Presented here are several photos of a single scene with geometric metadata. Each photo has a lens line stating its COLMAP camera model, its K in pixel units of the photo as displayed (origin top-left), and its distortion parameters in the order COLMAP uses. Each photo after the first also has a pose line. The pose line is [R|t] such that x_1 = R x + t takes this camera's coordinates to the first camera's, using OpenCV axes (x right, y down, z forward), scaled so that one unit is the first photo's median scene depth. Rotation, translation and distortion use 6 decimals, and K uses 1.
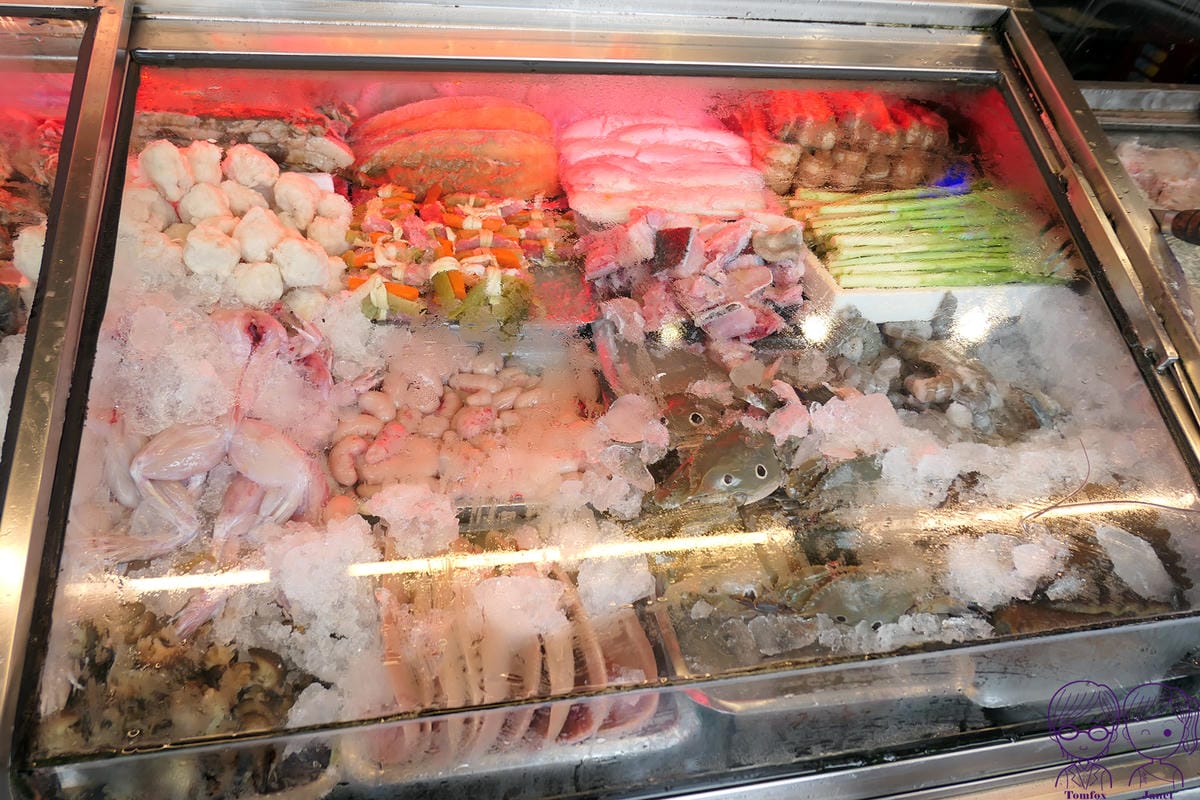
lens RADIAL K [[846.5, 0, 600.0], [0, 846.5, 400.0], [0, 0, 1]] dist [-0.006722, -0.000362]
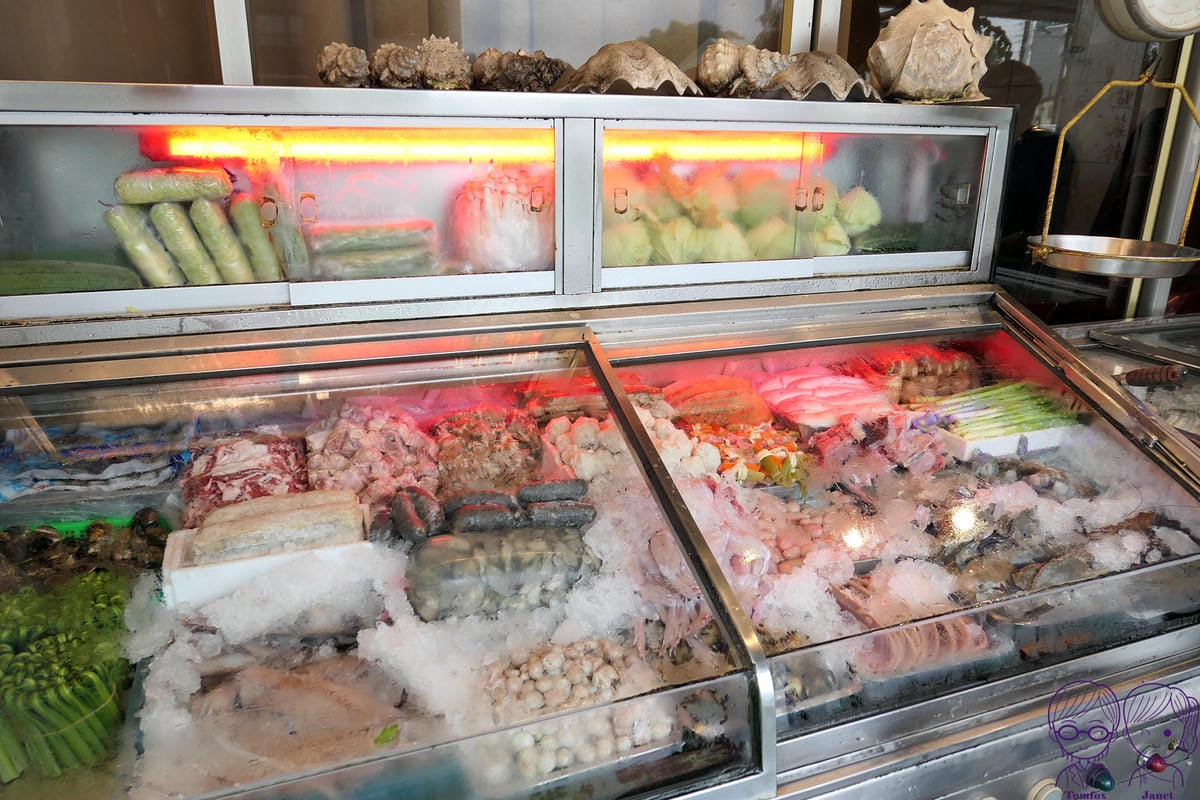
lens RADIAL K [[846.5, 0, 600.0], [0, 846.5, 400.0], [0, 0, 1]] dist [-0.006722, -0.000362]
pose [[0.983177, -0.126275, 0.131976, -0.699844], [0.164740, 0.925102, -0.342122, 0.271351], [-0.078890, 0.358109, 0.930341, -0.630476]]
